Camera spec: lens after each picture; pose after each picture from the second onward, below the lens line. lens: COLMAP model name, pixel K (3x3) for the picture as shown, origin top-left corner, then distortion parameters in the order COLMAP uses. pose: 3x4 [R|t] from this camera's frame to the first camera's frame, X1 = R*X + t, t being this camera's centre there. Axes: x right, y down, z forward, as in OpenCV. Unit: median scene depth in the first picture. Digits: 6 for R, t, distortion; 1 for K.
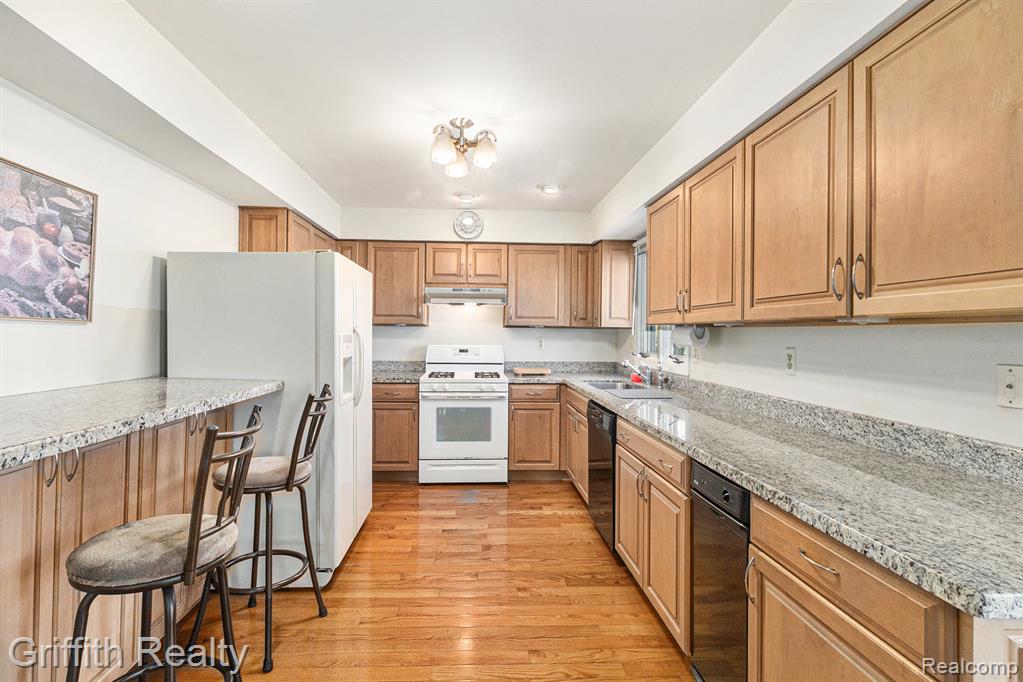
lens RADIAL K [[483.3, 0, 493.0], [0, 483.3, 337.1], [0, 0, 1]] dist [0.004739, -0.002358]
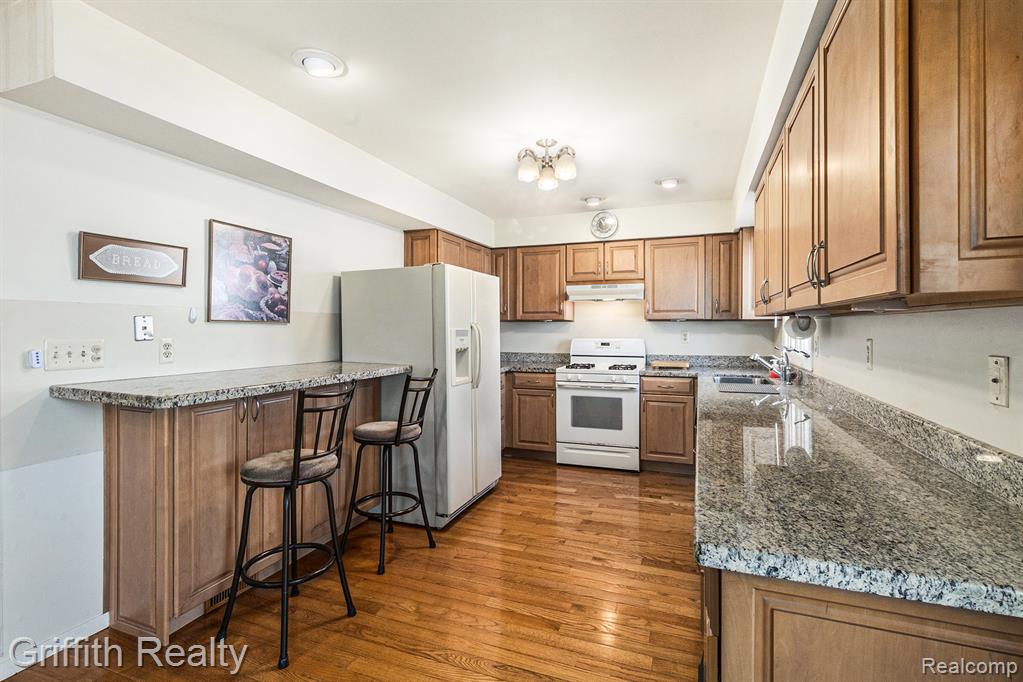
lens RADIAL K [[483.3, 0, 520.8], [0, 483.3, 336.0], [0, 0, 1]] dist [0.004739, -0.002358]
pose [[0.918070, -0.004876, -0.396388, 0.269234], [0.007910, 0.999951, 0.006018, 0.003735], [0.396339, -0.008661, 0.918063, -0.061331]]
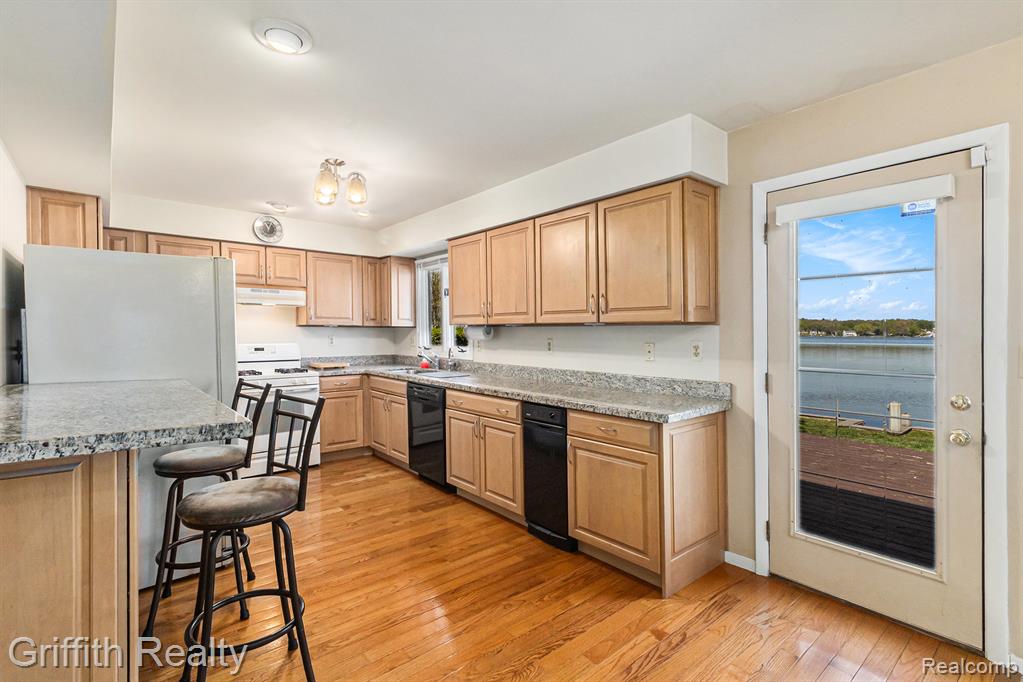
lens RADIAL K [[483.3, 0, 495.7], [0, 483.3, 335.3], [0, 0, 1]] dist [0.004739, -0.002358]
pose [[0.796797, -0.013654, 0.604093, -0.410861], [0.012492, 0.999903, 0.006123, -0.002581], [-0.604118, 0.002668, 0.796890, -0.190185]]
